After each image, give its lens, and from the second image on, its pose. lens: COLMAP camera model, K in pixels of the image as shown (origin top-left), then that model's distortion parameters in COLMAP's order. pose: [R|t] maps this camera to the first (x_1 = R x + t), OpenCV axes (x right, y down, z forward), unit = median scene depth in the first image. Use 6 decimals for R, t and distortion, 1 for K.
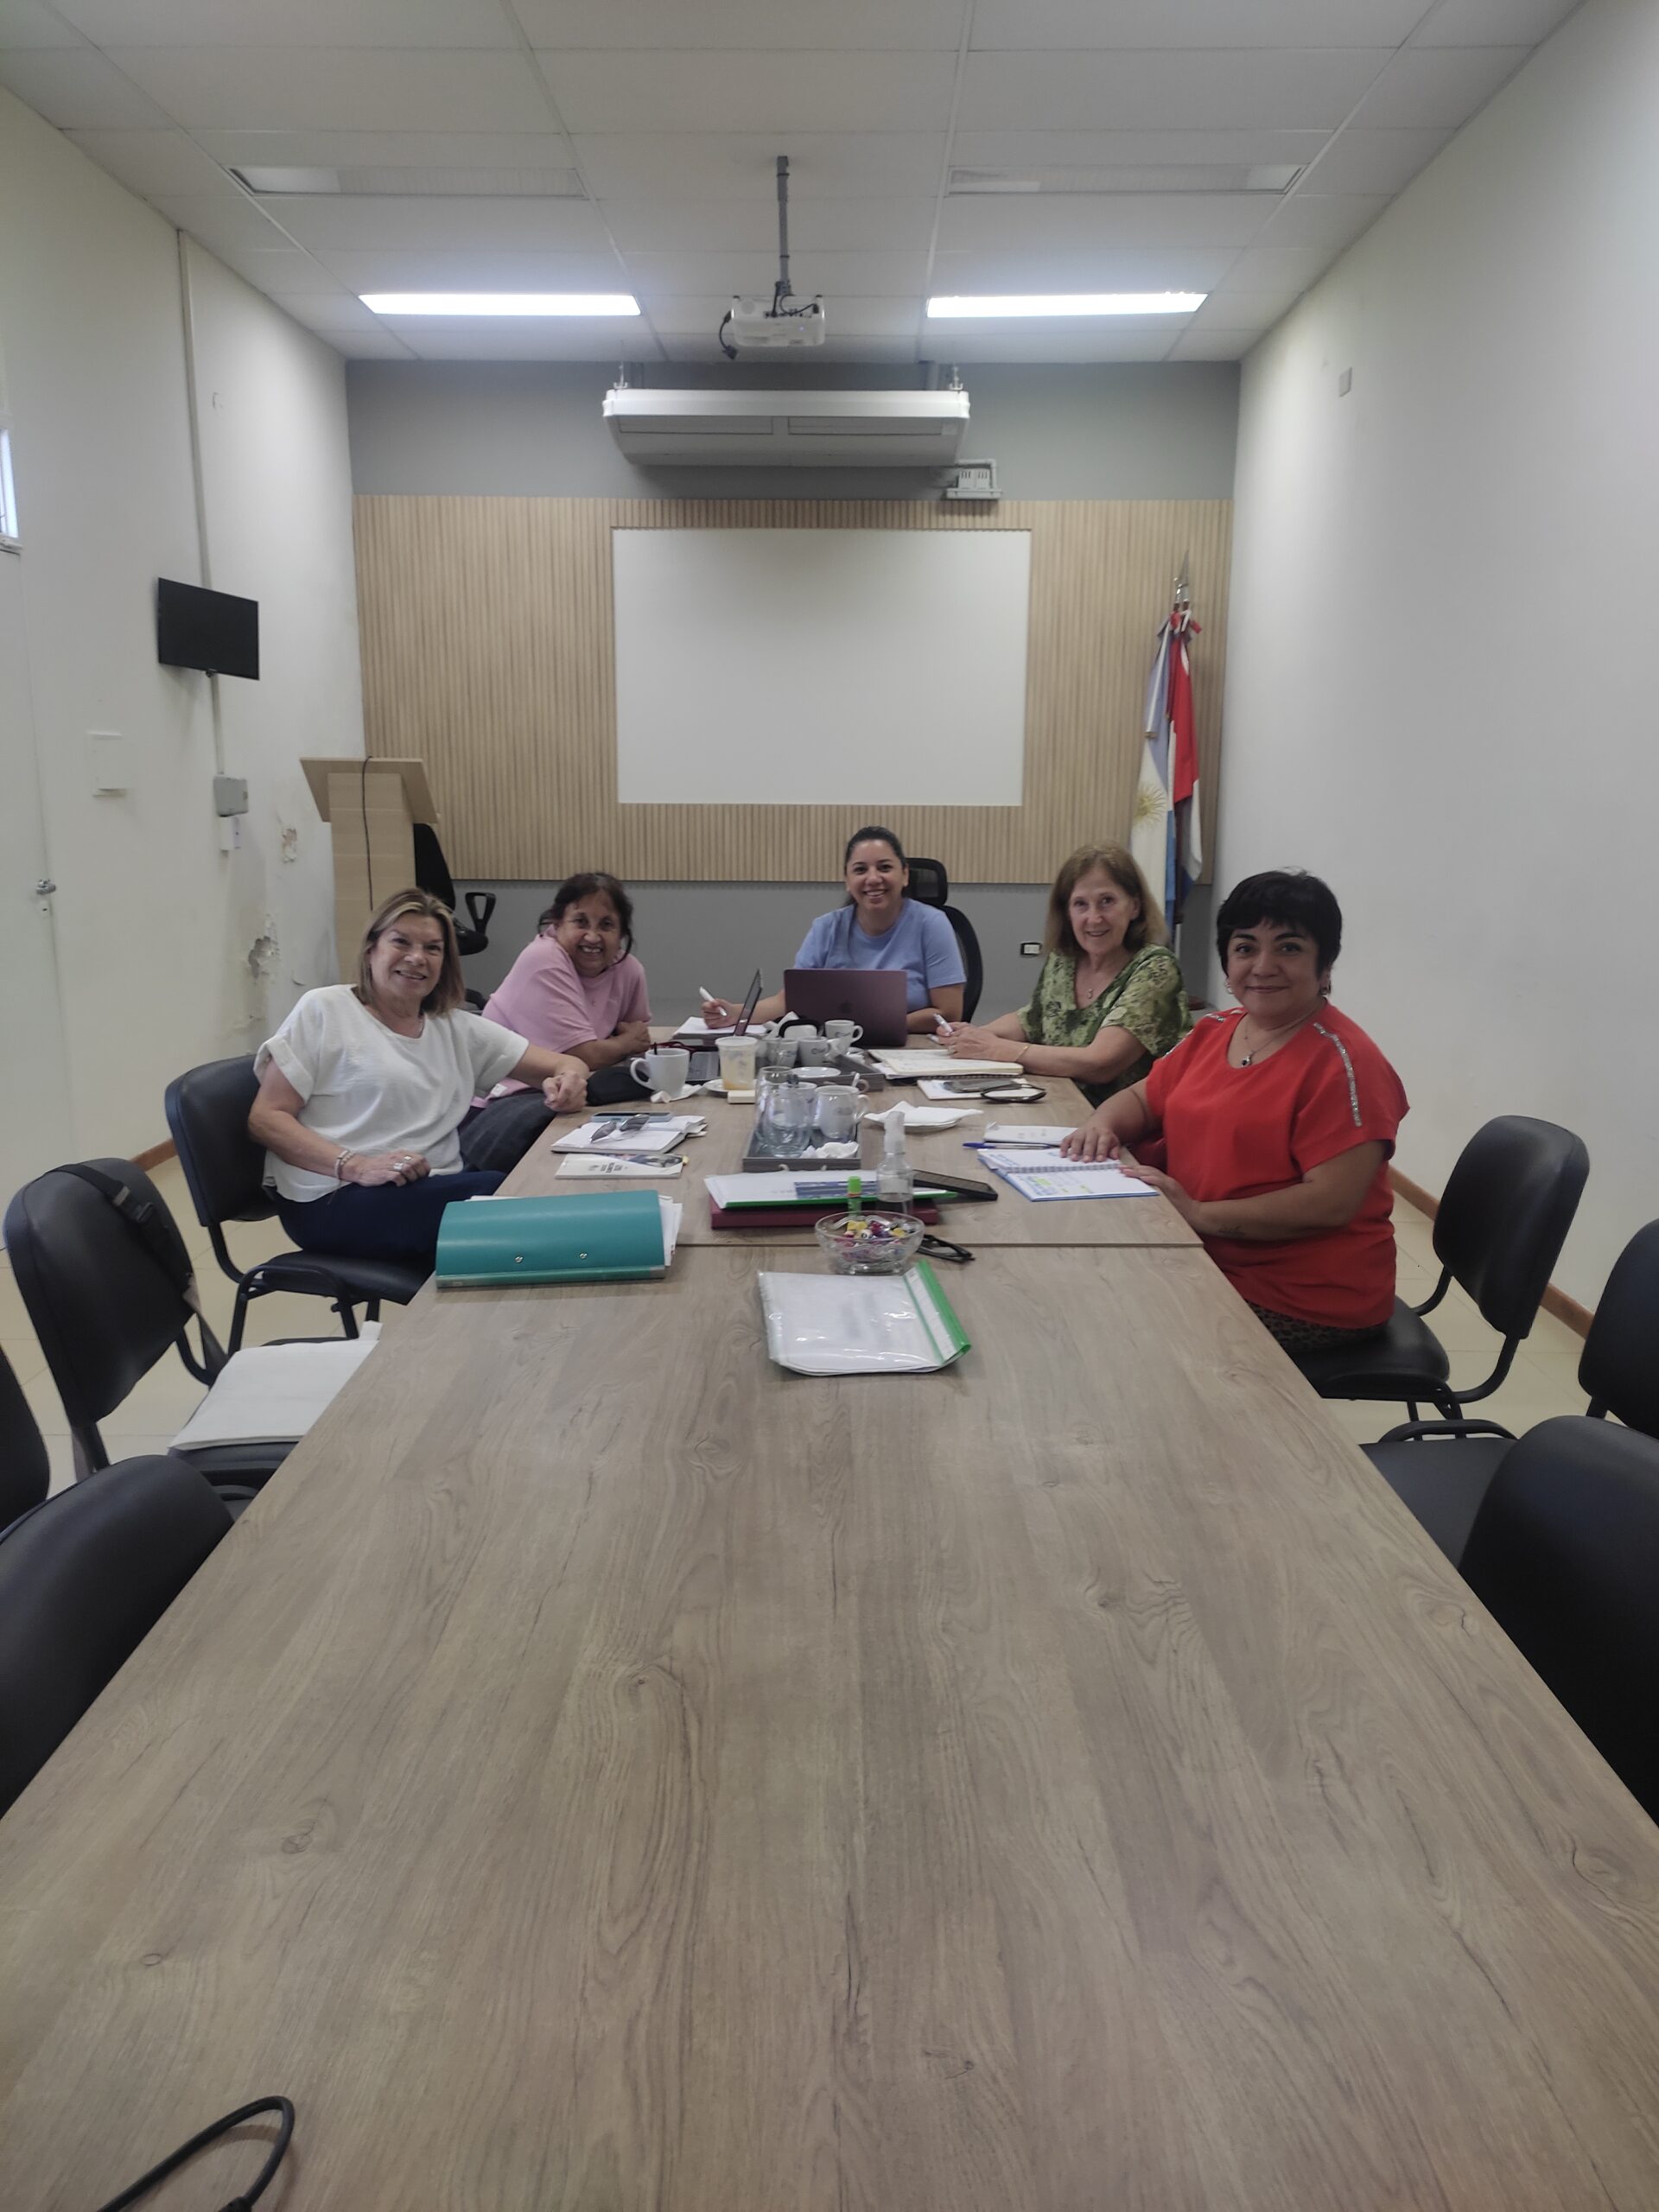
lens RADIAL K [[1628.3, 0, 843.7], [0, 1628.3, 1141.0], [0, 0, 1]] dist [0.054870, -0.111267]
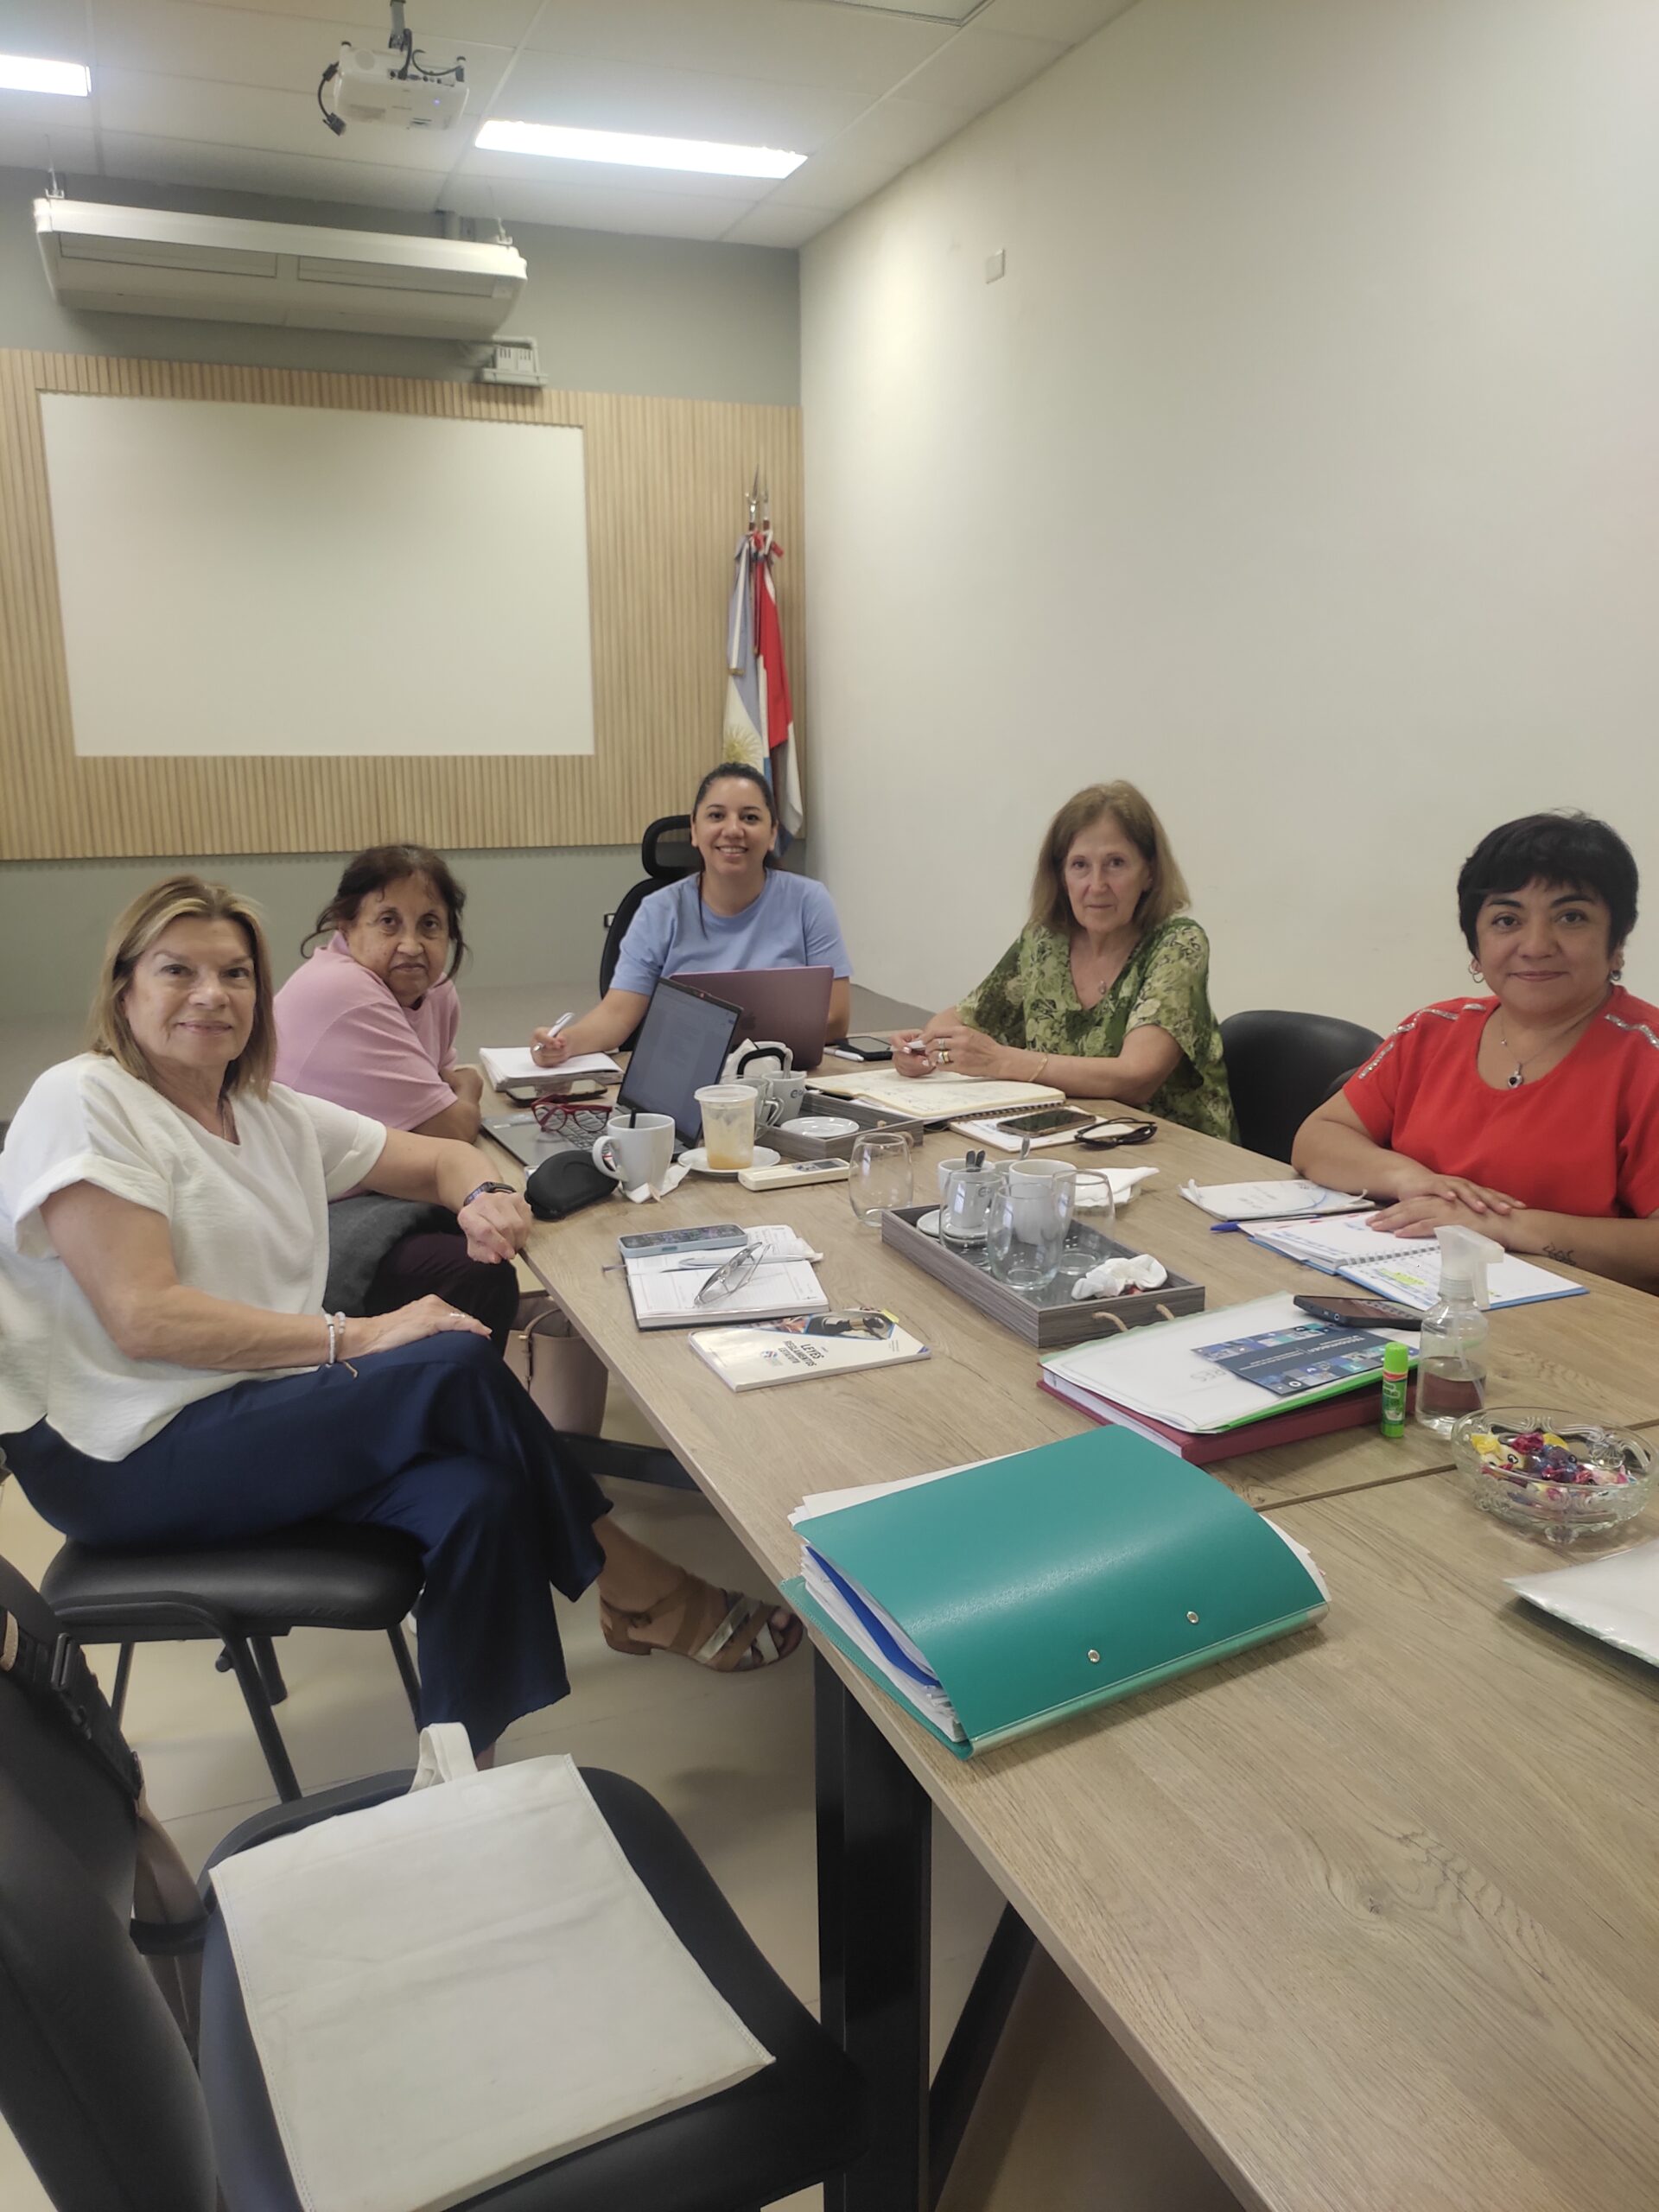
lens RADIAL K [[1642.3, 0, 843.5], [0, 1642.3, 1147.0], [0, 0, 1]] dist [0.010475, -0.027632]
pose [[0.922074, -0.099310, 0.374056, -0.129450], [0.089095, 0.995026, 0.044549, -0.030870], [-0.376620, -0.007751, 0.926336, 0.174137]]
